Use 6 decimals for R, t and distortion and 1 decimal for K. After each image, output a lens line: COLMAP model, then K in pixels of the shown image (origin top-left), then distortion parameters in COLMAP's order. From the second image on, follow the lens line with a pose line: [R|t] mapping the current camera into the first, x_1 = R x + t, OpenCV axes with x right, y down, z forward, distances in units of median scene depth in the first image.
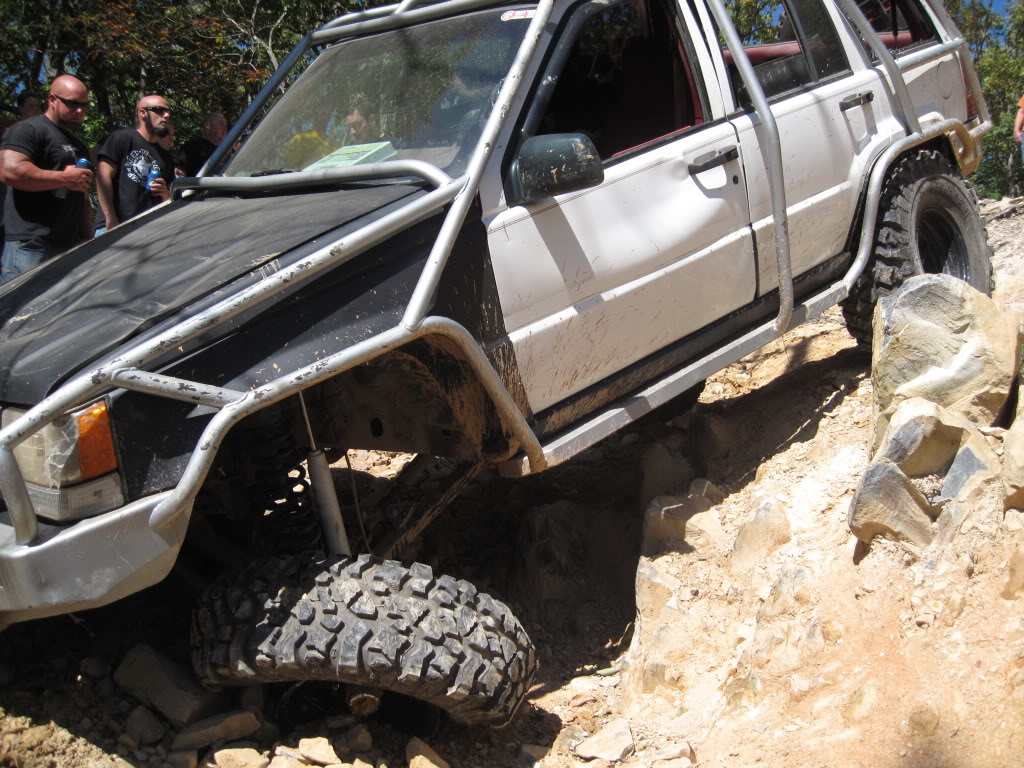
lens RADIAL K [[1106.0, 0, 512.0], [0, 1106.0, 384.0], [0, 0, 1]] dist [-0.149756, 0.106158]
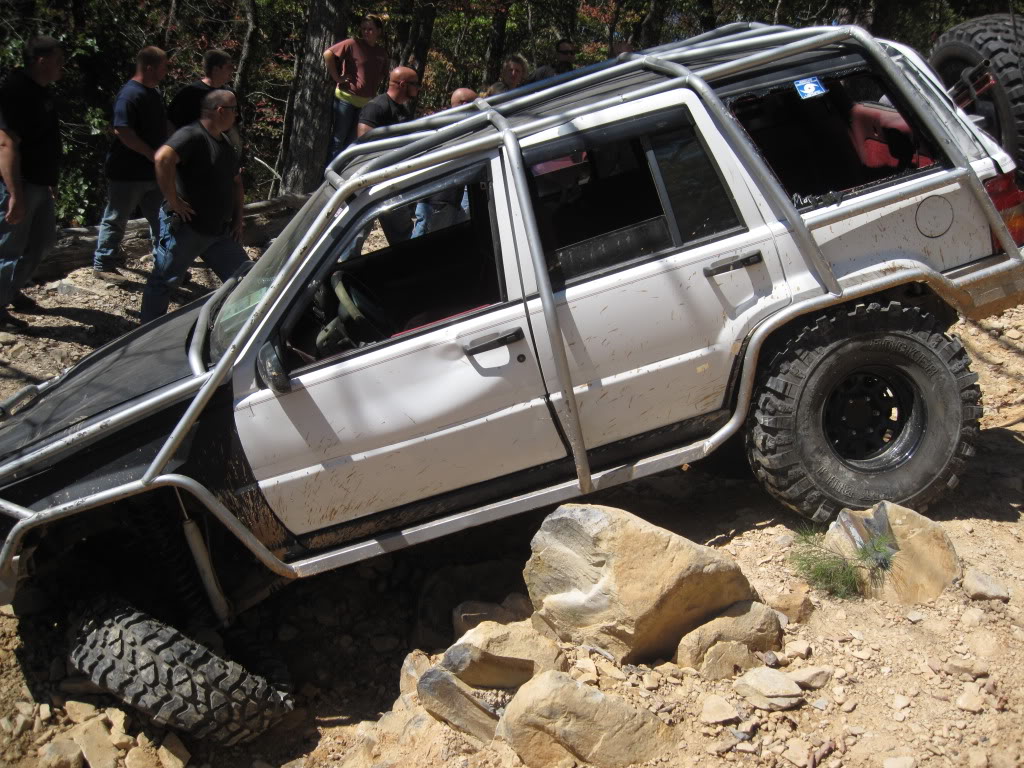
lens RADIAL K [[1106.0, 0, 512.0], [0, 1106.0, 384.0], [0, 0, 1]] dist [-0.149756, 0.106158]
pose [[0.809519, 0.186596, -0.556652, 0.899678], [-0.080527, 0.974477, 0.209547, -0.432711], [0.581545, -0.124807, 0.803883, 0.114714]]
